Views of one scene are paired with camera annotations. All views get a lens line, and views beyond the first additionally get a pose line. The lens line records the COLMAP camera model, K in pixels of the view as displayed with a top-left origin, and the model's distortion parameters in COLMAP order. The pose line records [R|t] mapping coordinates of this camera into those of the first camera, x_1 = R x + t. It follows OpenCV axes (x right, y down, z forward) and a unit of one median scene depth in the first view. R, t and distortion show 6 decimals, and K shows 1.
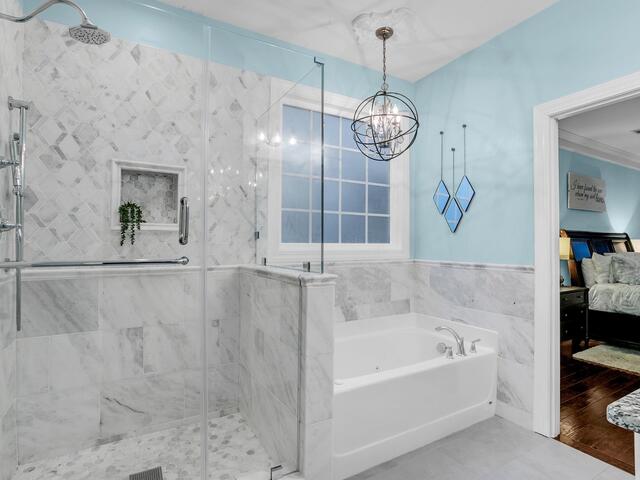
lens RADIAL K [[347.0, 0, 324.2], [0, 347.0, 238.1], [0, 0, 1]] dist [-0.024054, 0.002958]
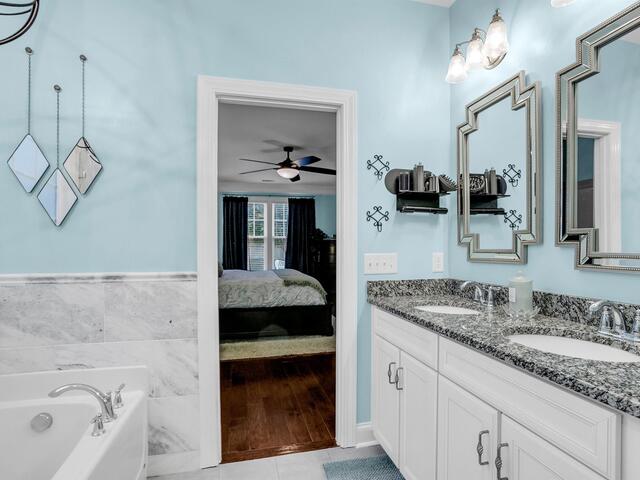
lens RADIAL K [[347.0, 0, 319.3], [0, 347.0, 253.7], [0, 0, 1]] dist [-0.024054, 0.002958]
pose [[0.289845, -0.025844, 0.956724, -0.078197], [-0.015361, 0.999381, 0.031650, 0.006825], [-0.956950, -0.023870, 0.289269, 0.421833]]
